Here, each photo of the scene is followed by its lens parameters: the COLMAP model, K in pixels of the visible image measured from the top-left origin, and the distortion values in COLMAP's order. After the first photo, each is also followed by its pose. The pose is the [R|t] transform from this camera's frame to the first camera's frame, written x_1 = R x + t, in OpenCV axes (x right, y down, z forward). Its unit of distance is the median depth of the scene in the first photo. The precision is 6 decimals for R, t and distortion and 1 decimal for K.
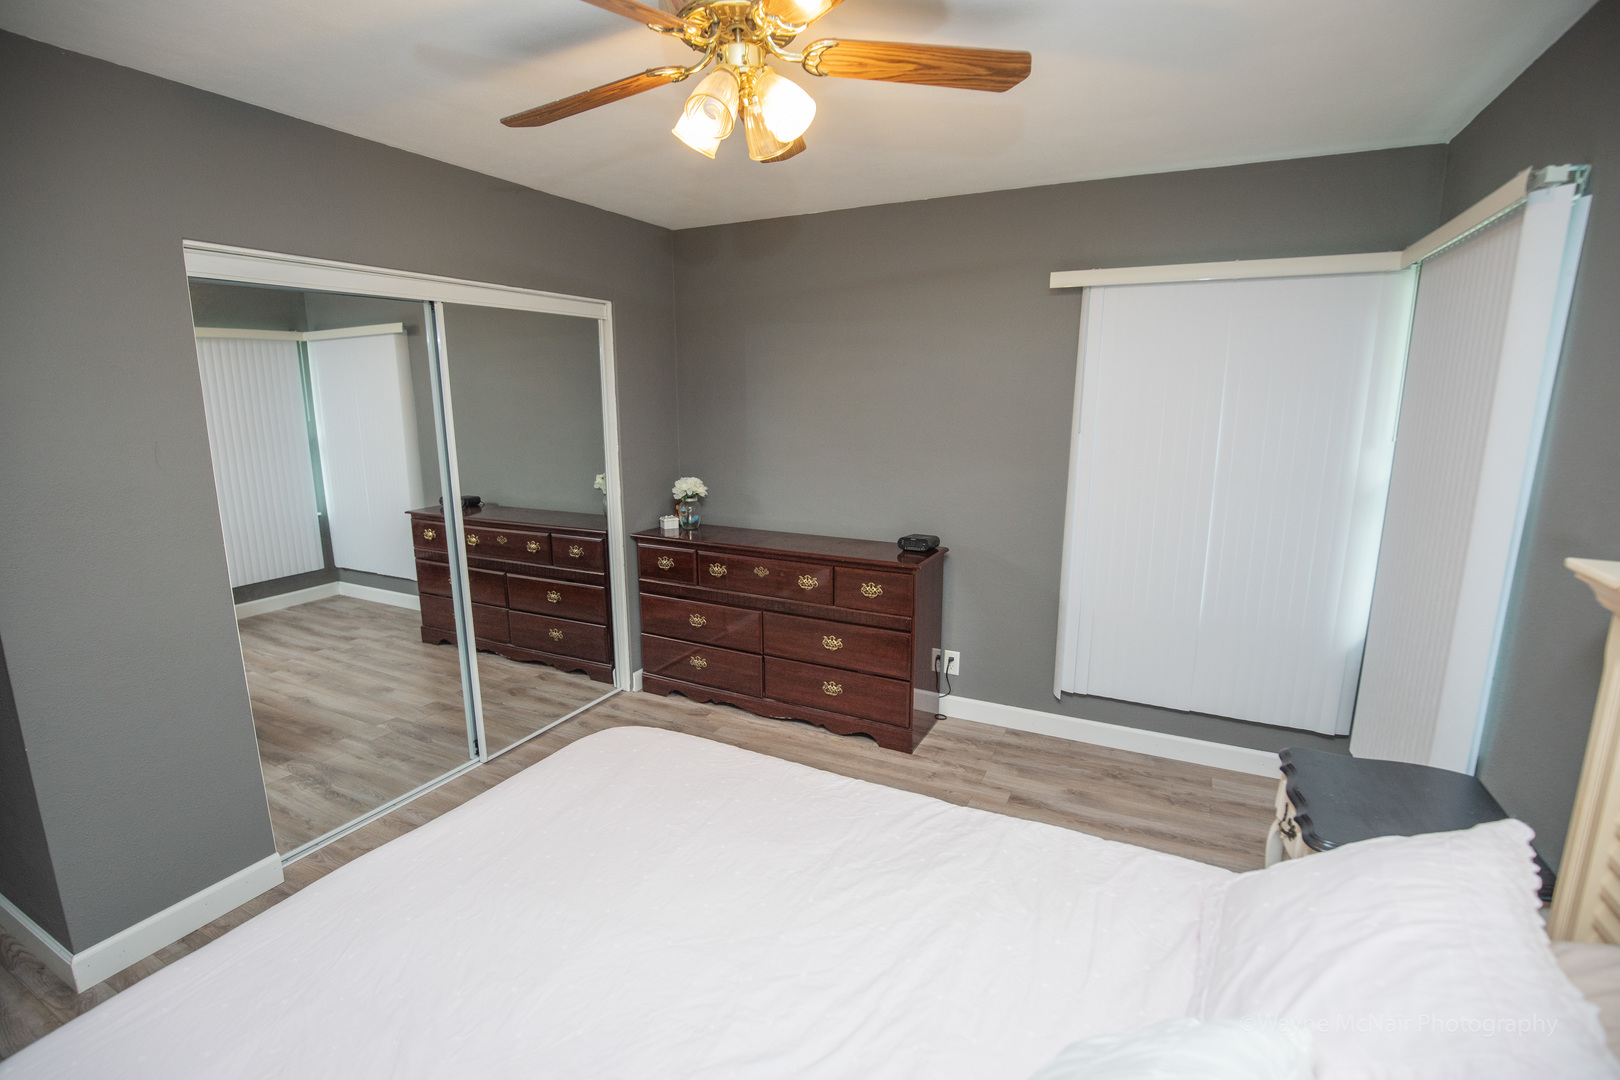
lens RADIAL K [[744.2, 0, 803.7], [0, 744.2, 537.3], [0, 0, 1]] dist [-0.034612, 0.005879]
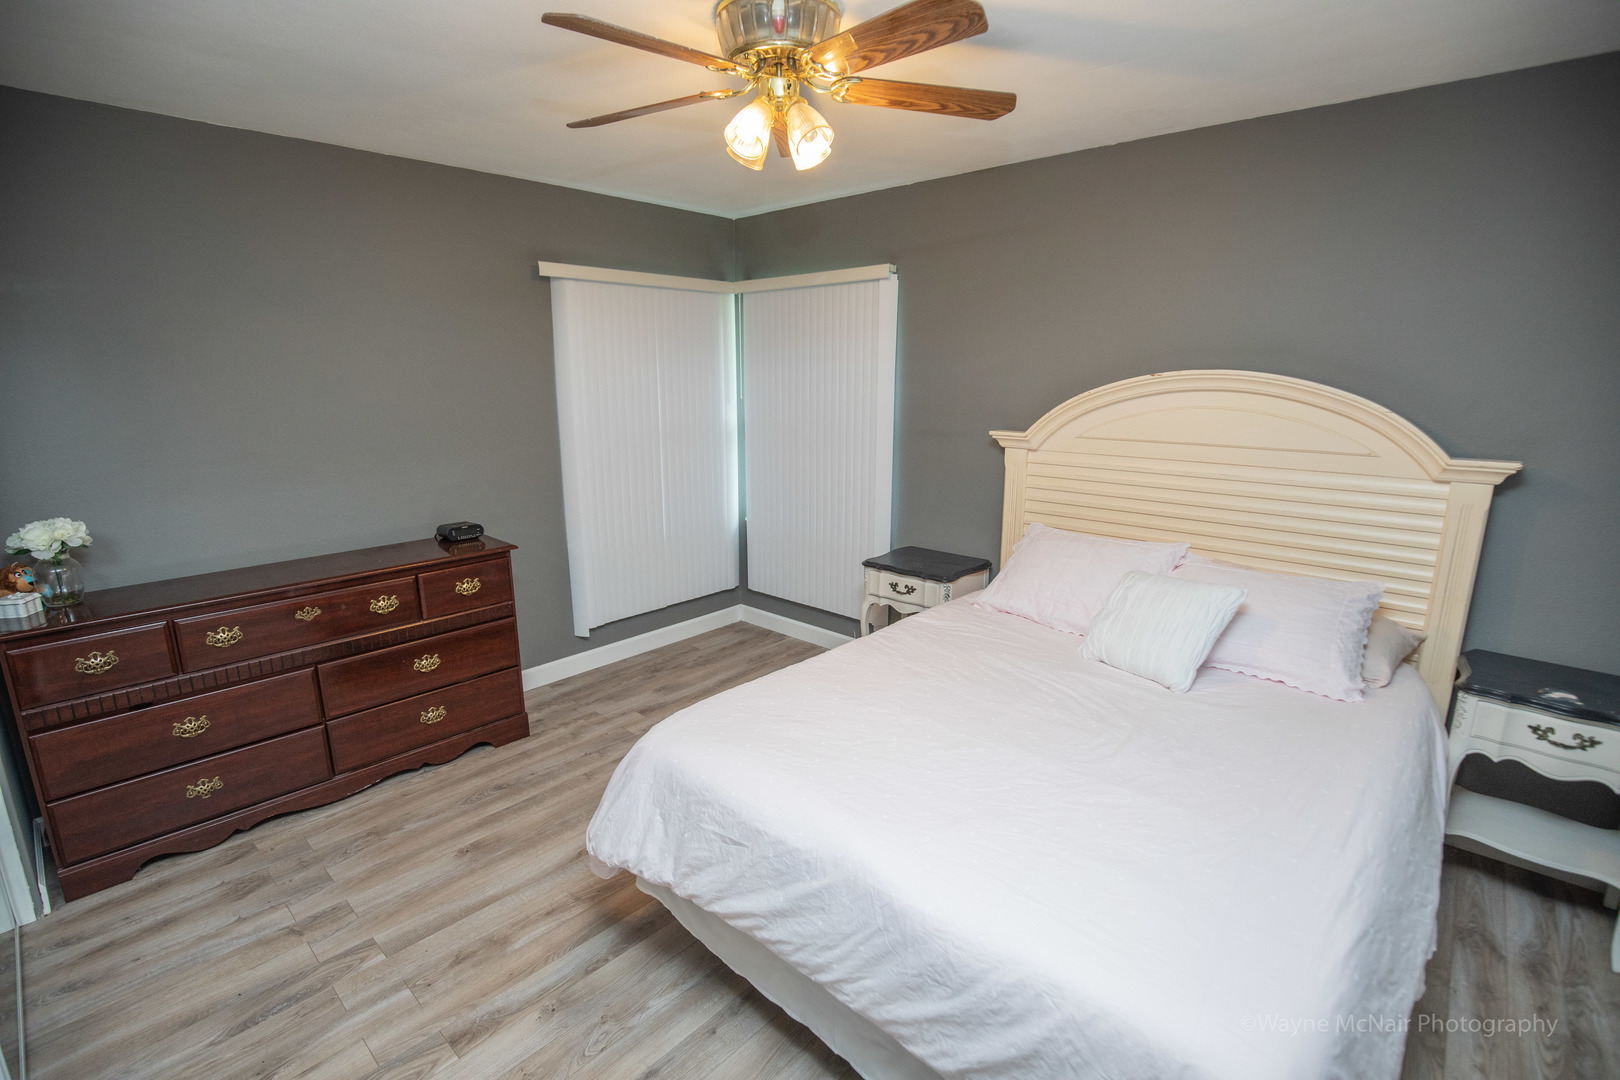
lens RADIAL K [[744.2, 0, 802.5], [0, 744.2, 541.4], [0, 0, 1]] dist [-0.034612, 0.005879]
pose [[0.267089, -0.213664, 0.939687, -0.638616], [0.182822, 0.968637, 0.168282, -0.061046], [-0.946171, 0.126849, 0.297775, 0.326596]]
